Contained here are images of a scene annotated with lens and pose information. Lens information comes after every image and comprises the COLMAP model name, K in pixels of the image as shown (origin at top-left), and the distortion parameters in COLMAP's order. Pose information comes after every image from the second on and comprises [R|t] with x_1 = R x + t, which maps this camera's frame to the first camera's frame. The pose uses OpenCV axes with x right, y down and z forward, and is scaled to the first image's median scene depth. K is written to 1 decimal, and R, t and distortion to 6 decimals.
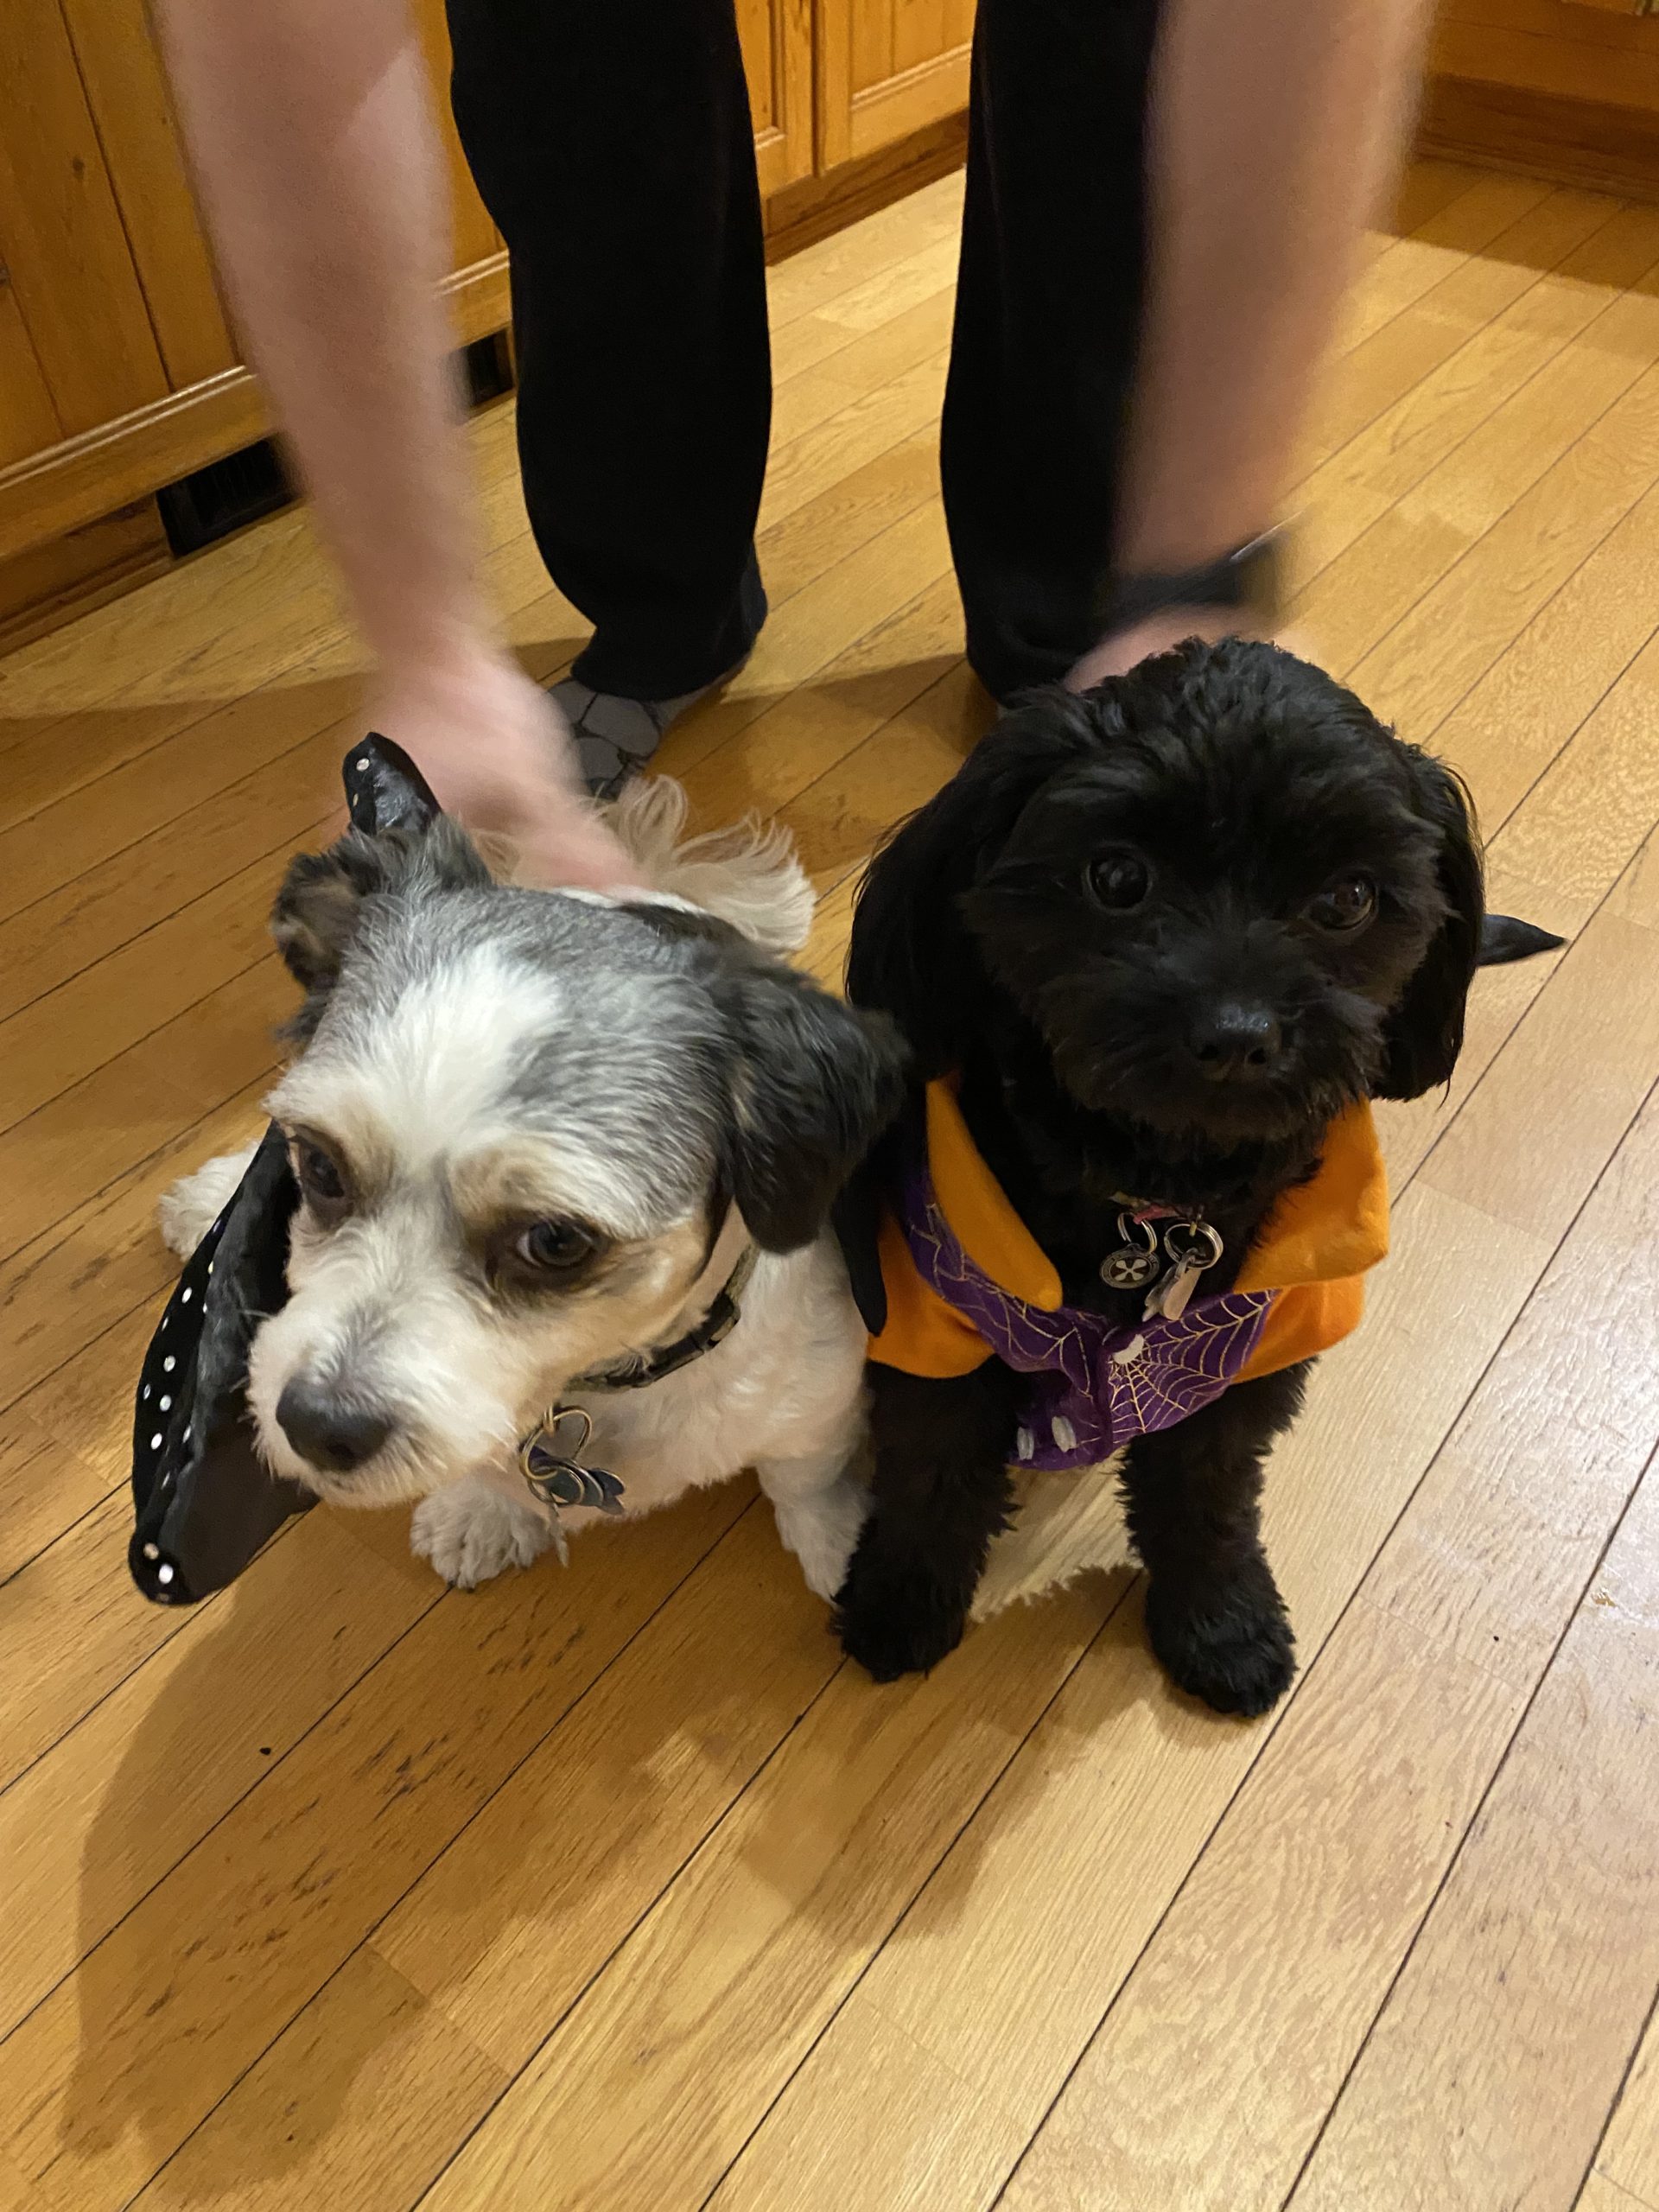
lens RADIAL K [[1693.6, 0, 825.6], [0, 1693.6, 1106.8], [0, 0, 1]] dist [0.003307, 0.007829]
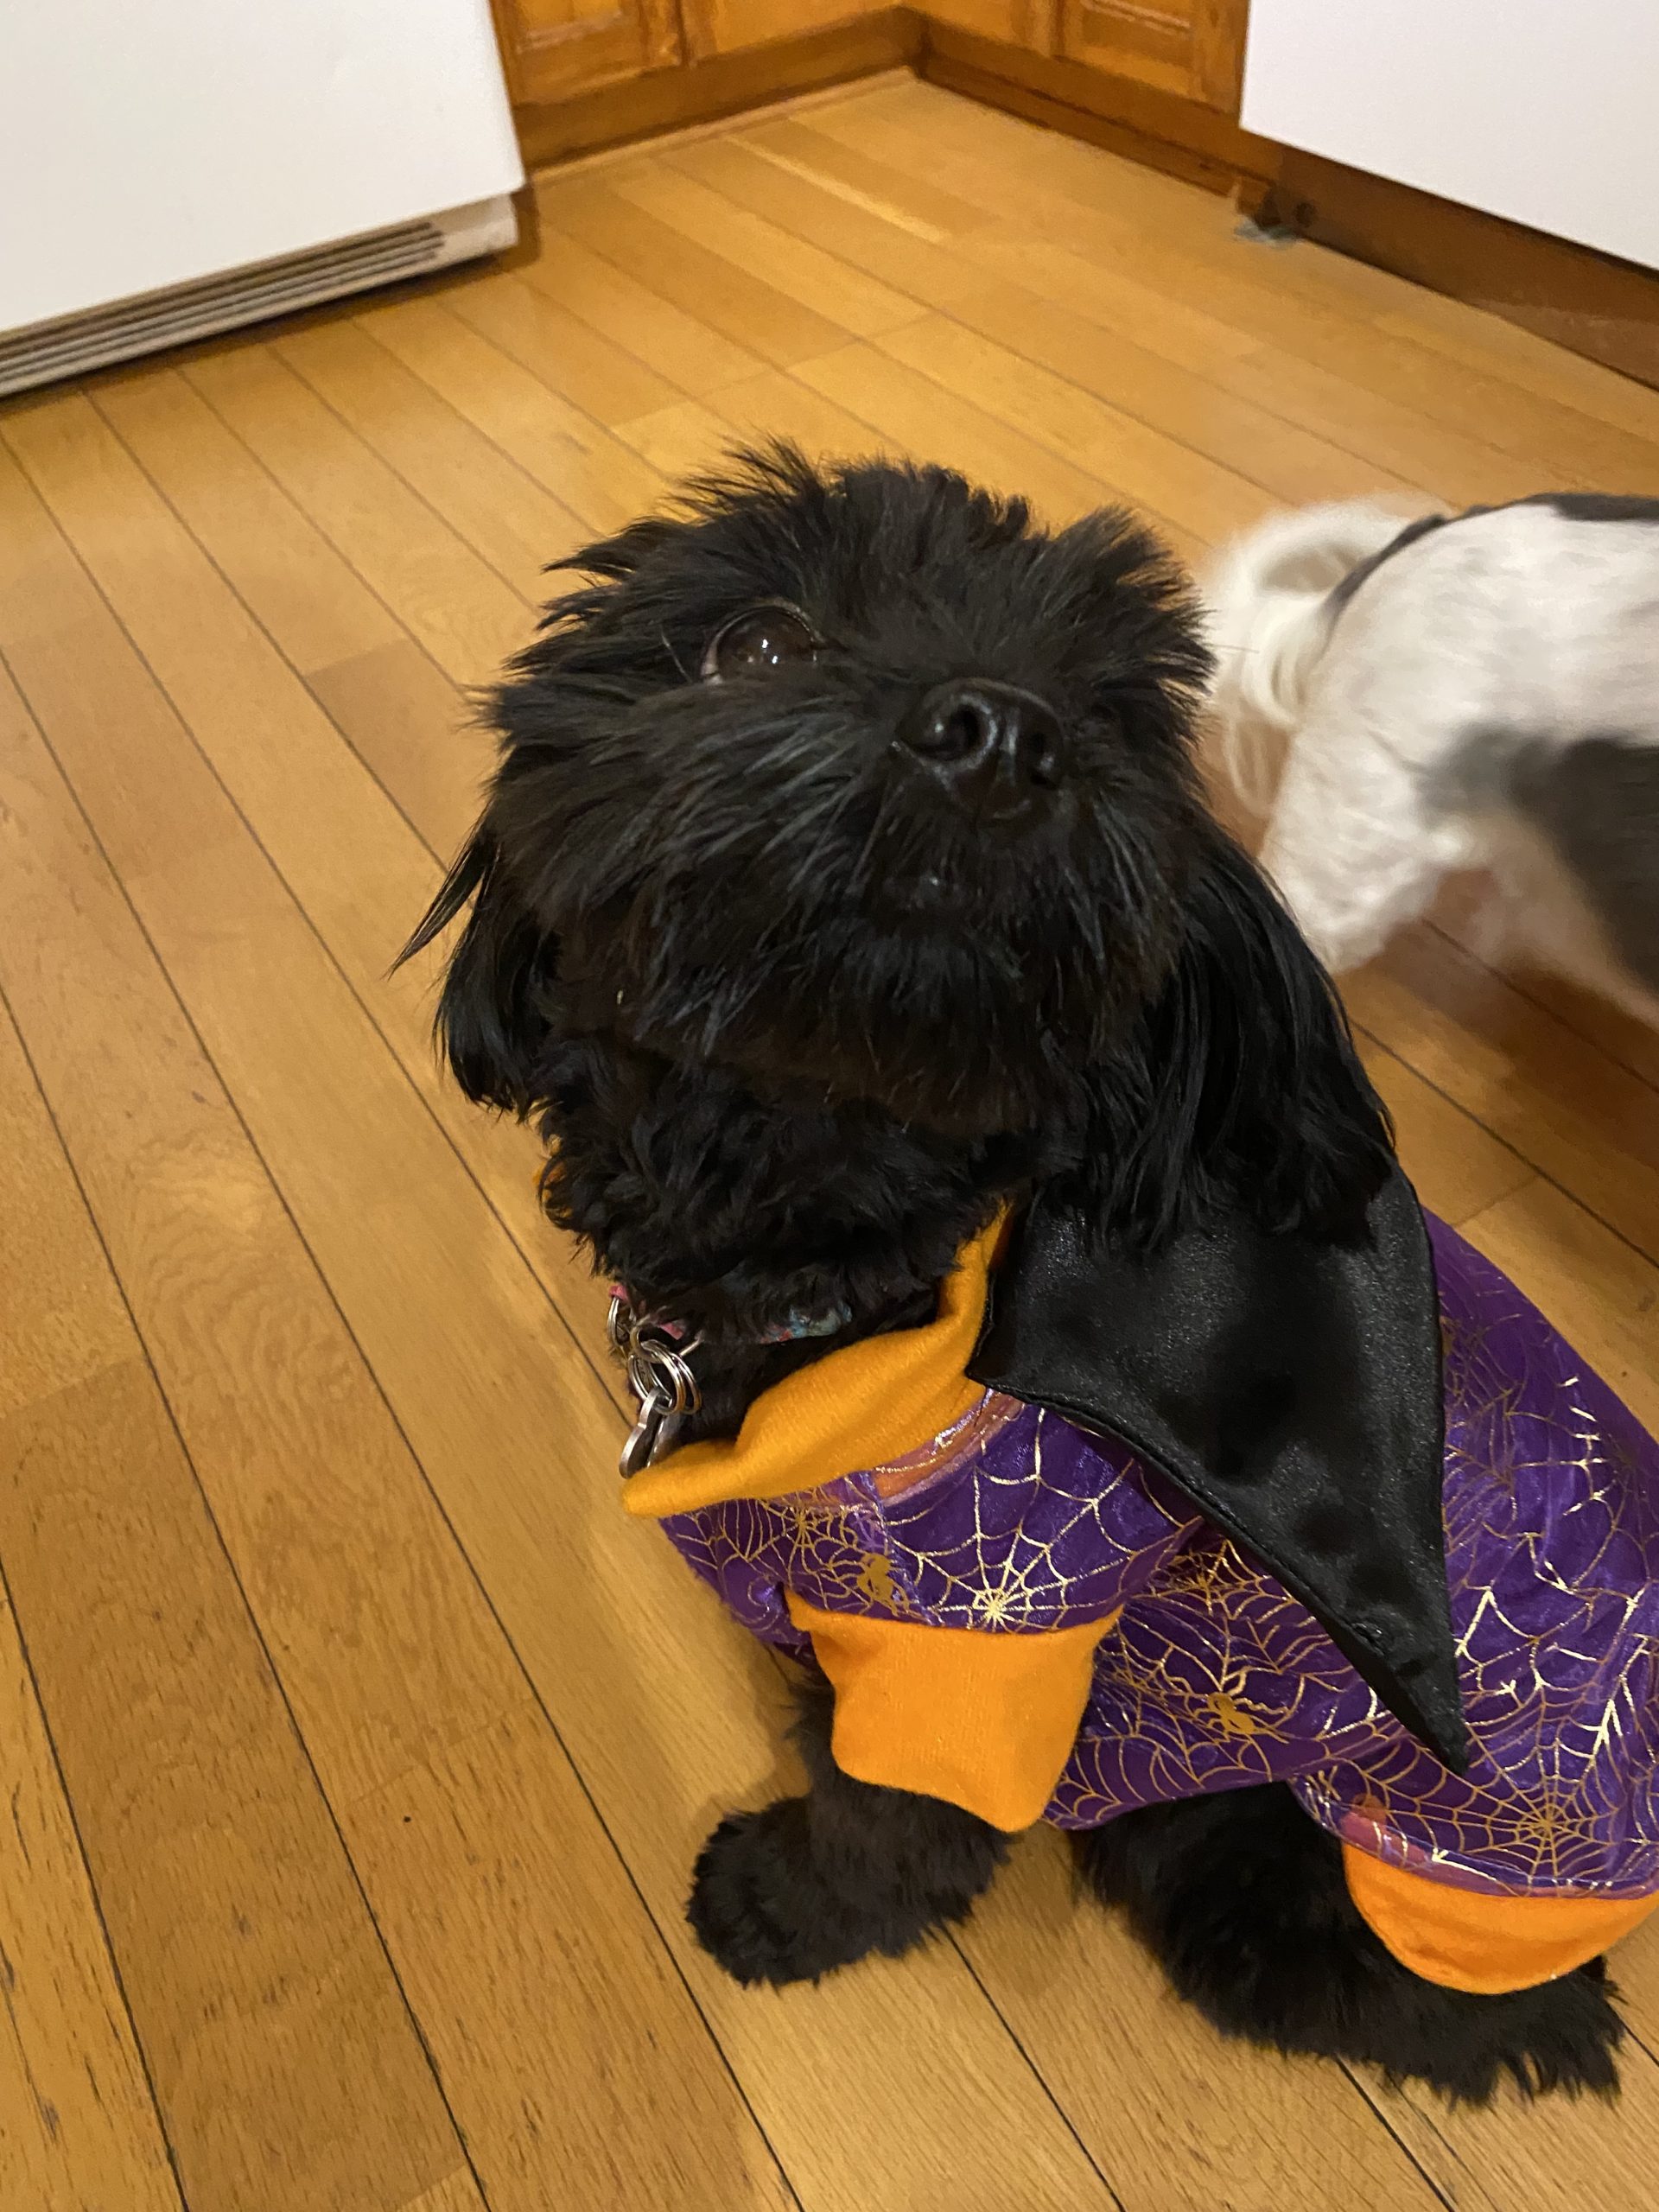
lens RADIAL K [[1693.6, 0, 825.5], [0, 1693.6, 1107.0], [0, 0, 1]] dist [0.003307, 0.007829]
pose [[-0.363113, 0.716454, -0.595687, 0.602044], [-0.650154, 0.263127, 0.712787, -0.530065], [0.667420, 0.646110, 0.370260, 0.646072]]
